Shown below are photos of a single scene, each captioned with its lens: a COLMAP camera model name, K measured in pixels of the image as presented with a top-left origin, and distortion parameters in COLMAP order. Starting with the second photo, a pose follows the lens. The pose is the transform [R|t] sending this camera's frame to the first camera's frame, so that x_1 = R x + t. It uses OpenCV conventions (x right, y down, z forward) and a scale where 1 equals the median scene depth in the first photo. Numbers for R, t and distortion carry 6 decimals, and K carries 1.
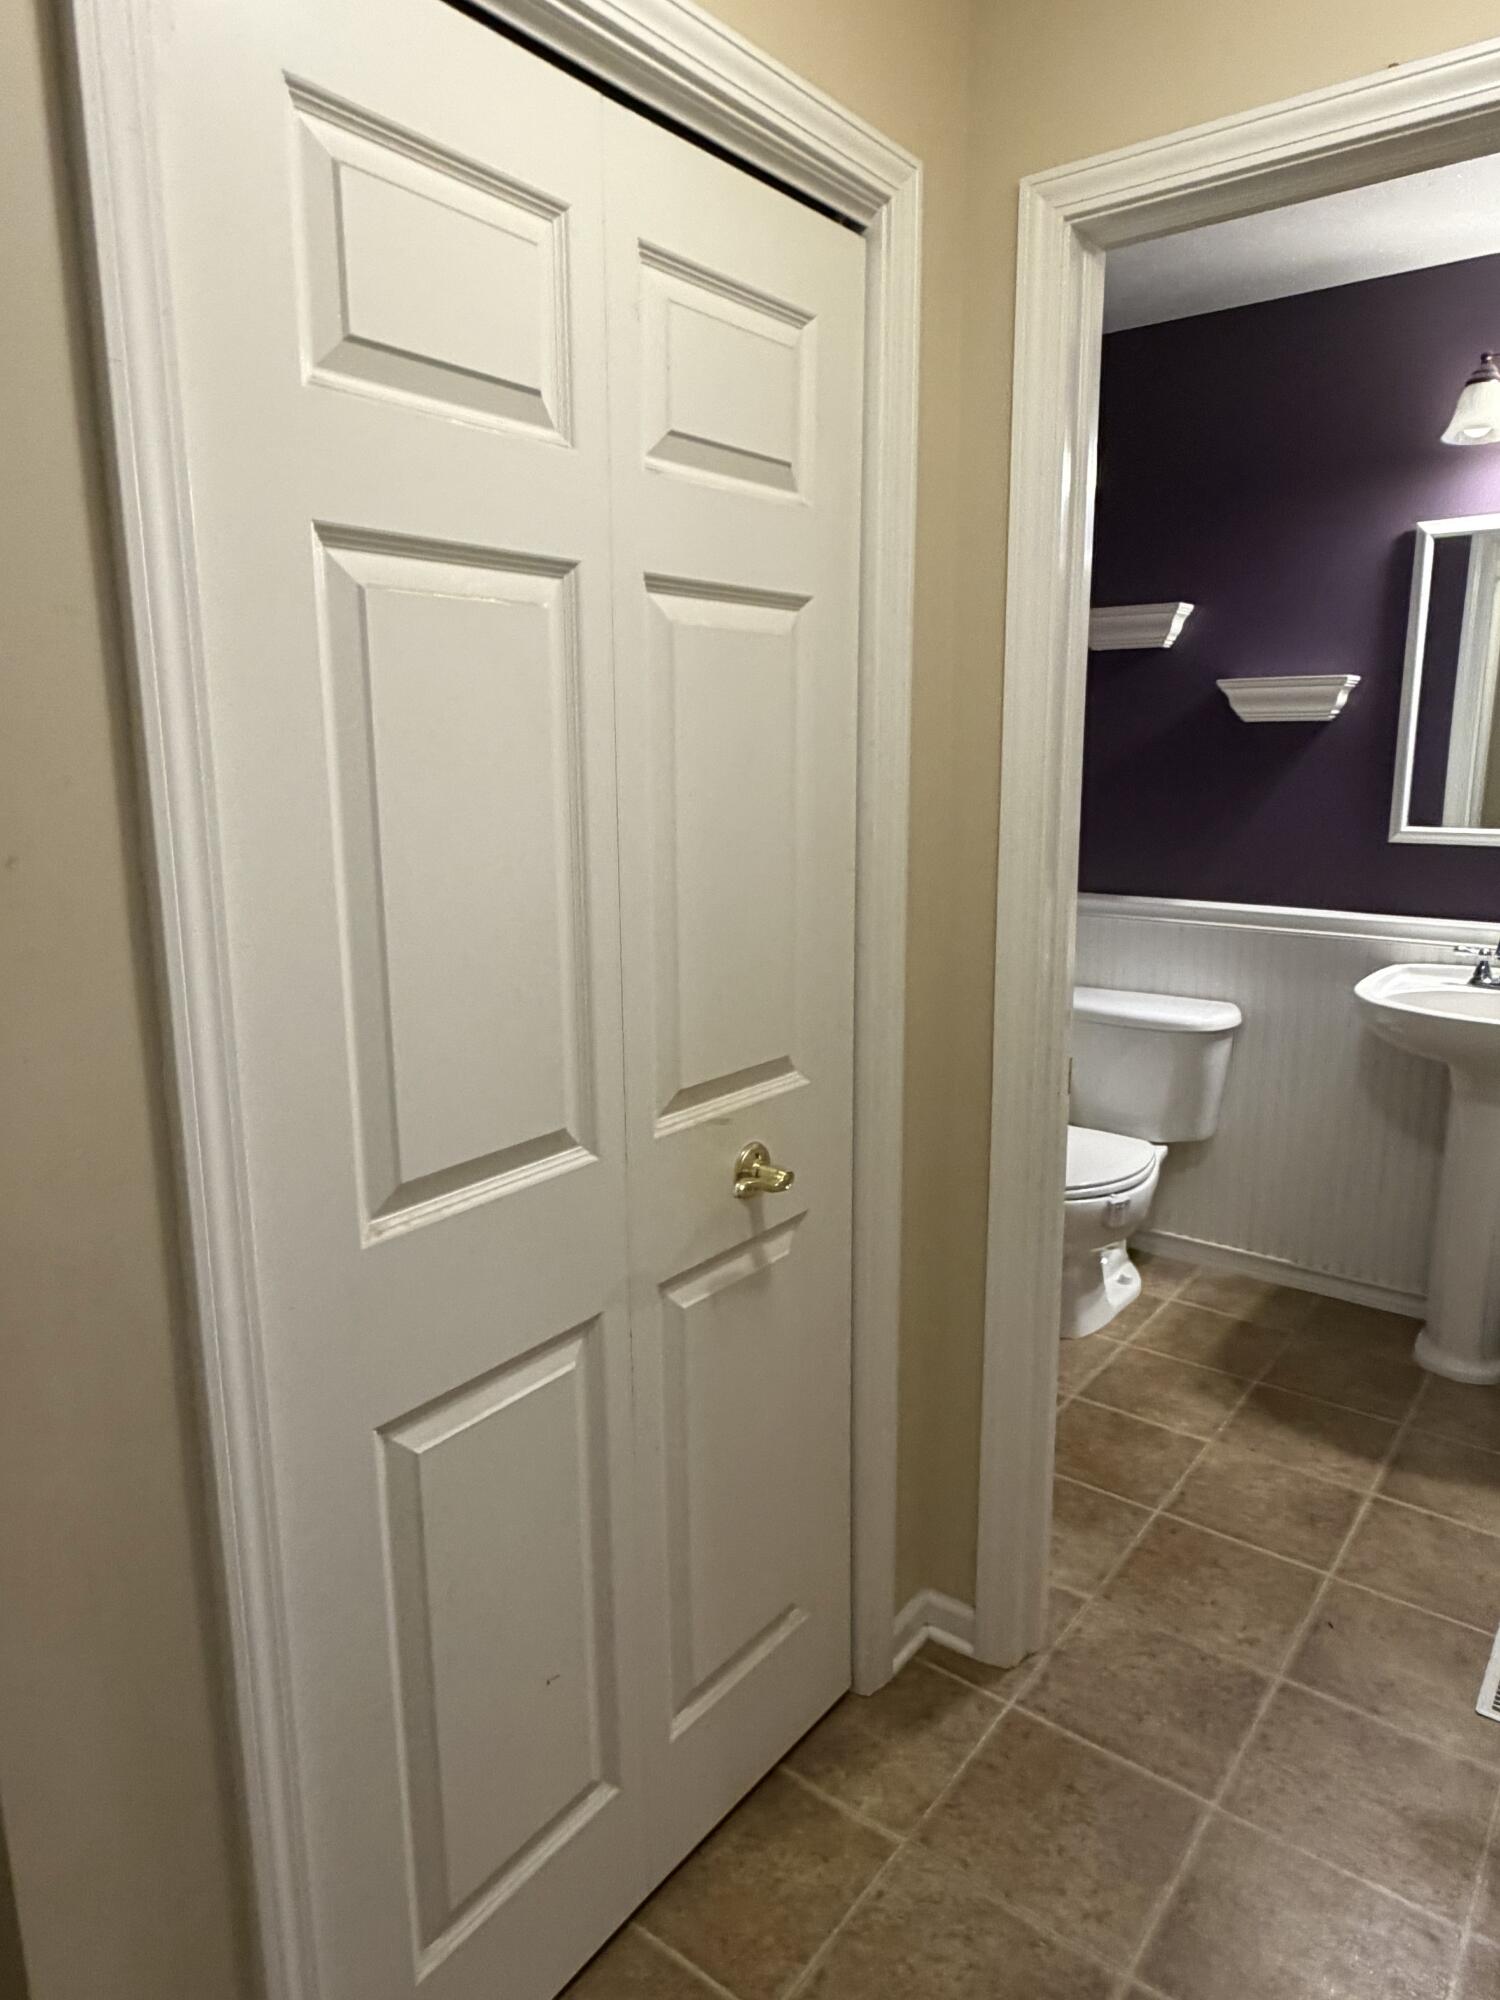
lens RADIAL K [[1275.6, 0, 717.6], [0, 1275.6, 977.8], [0, 0, 1]] dist [0.019801, 0.001304]
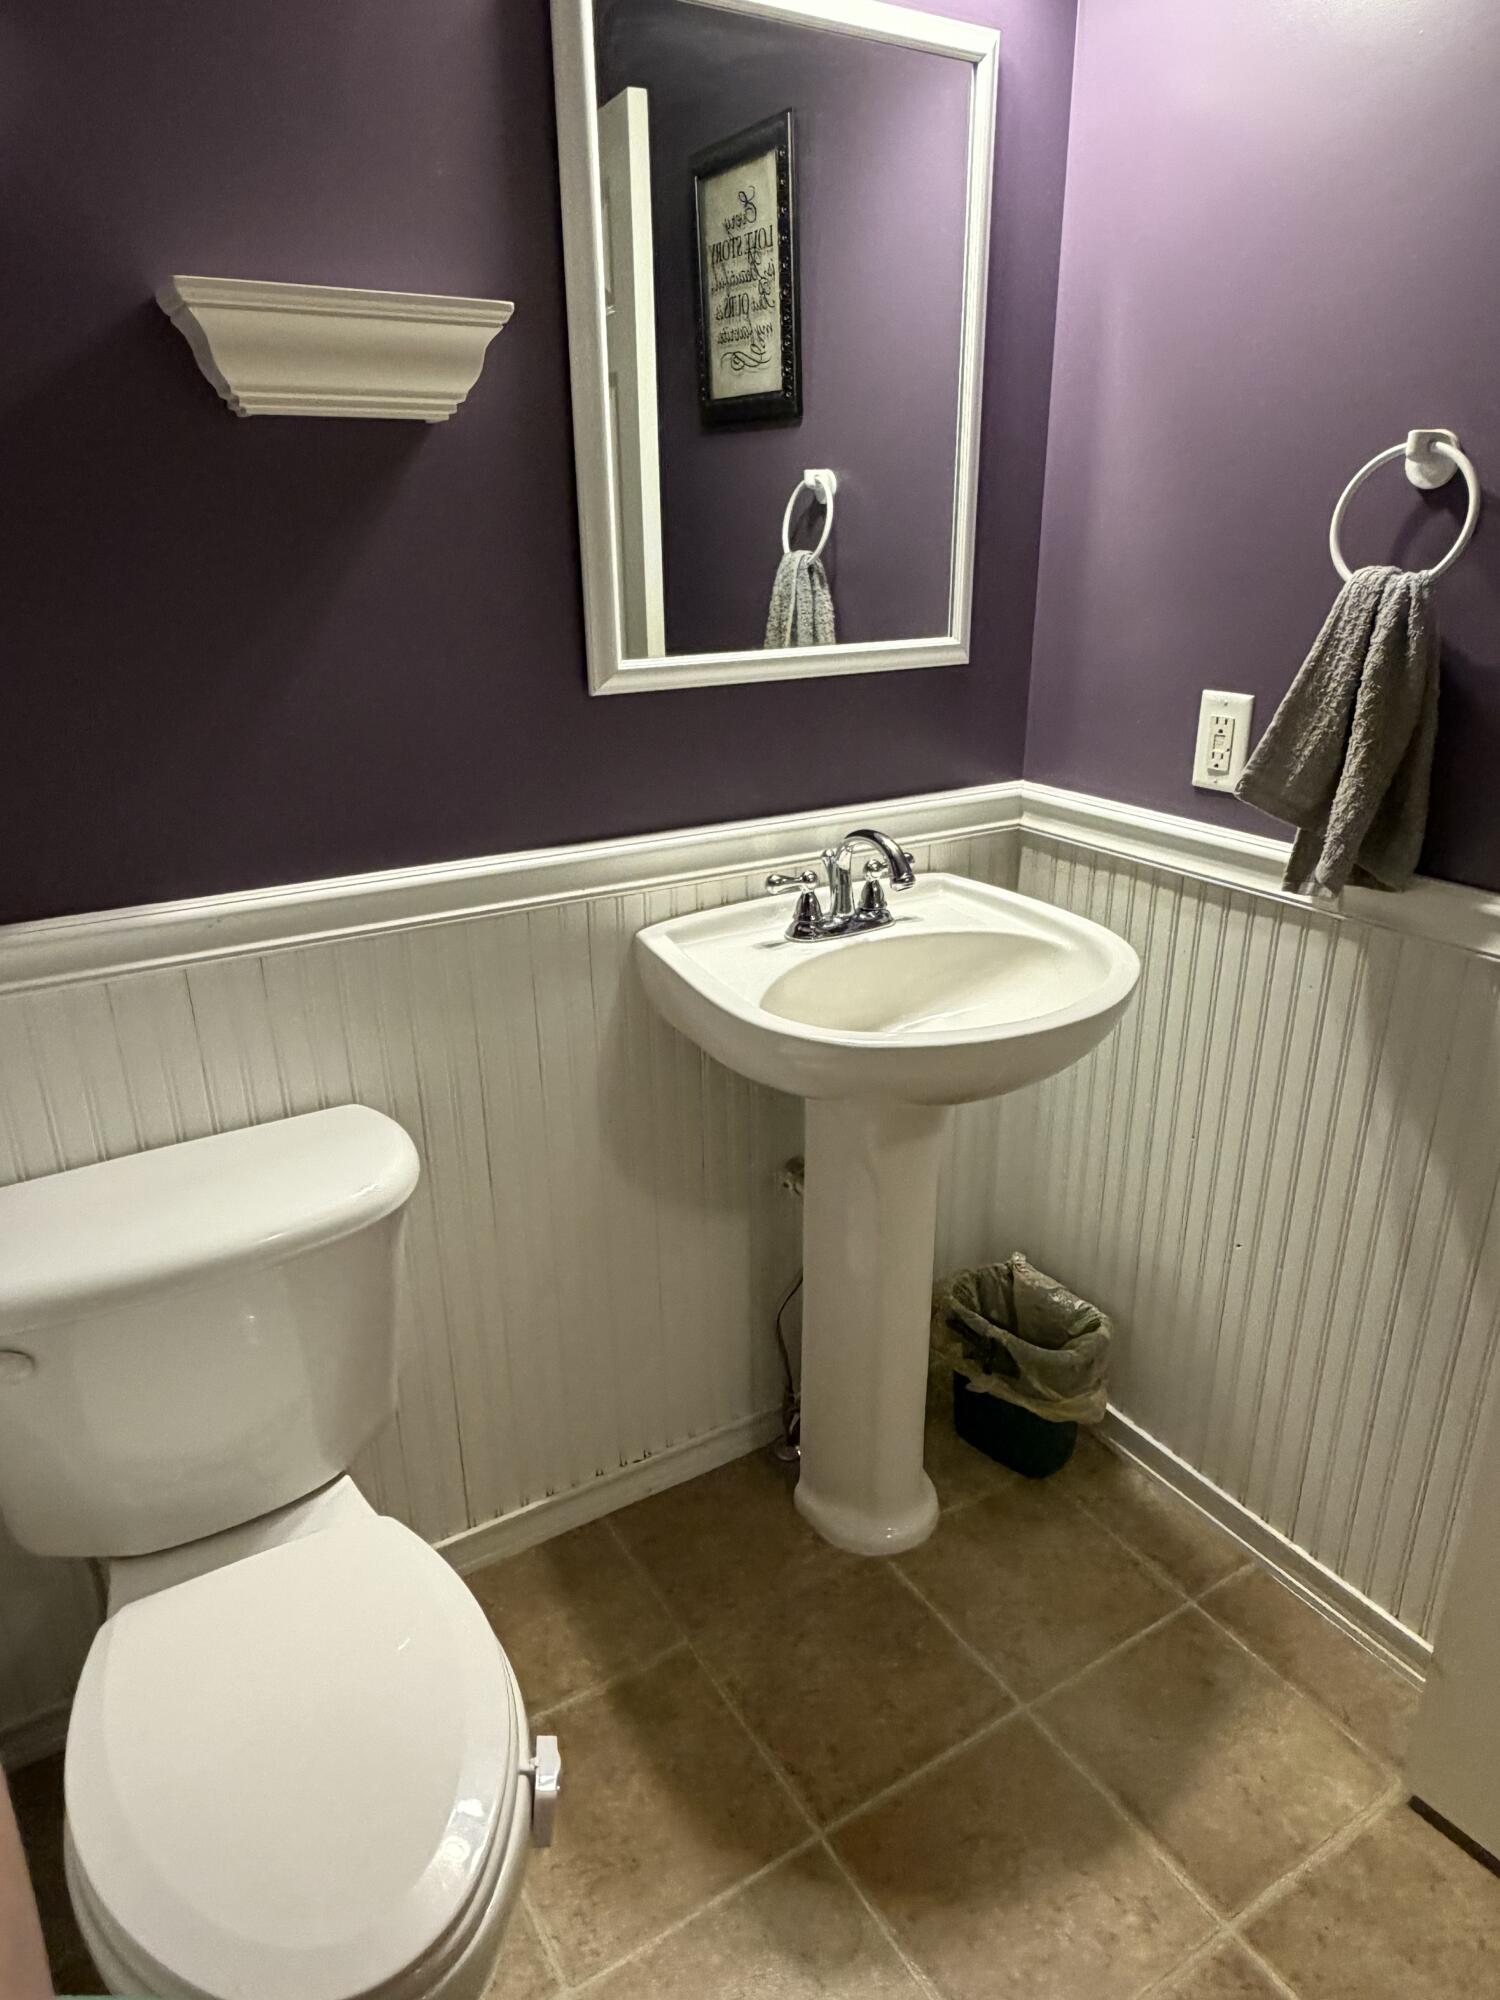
lens RADIAL K [[1255.8, 0, 750.0], [0, 1255.8, 1000.0], [0, 0, 1]] dist [-0.003371, -0.001400]
pose [[0.342568, -0.329248, 0.879911, 0.087848], [0.193608, 0.941218, 0.276812, -0.117560], [-0.919327, 0.075531, 0.386176, 0.772547]]
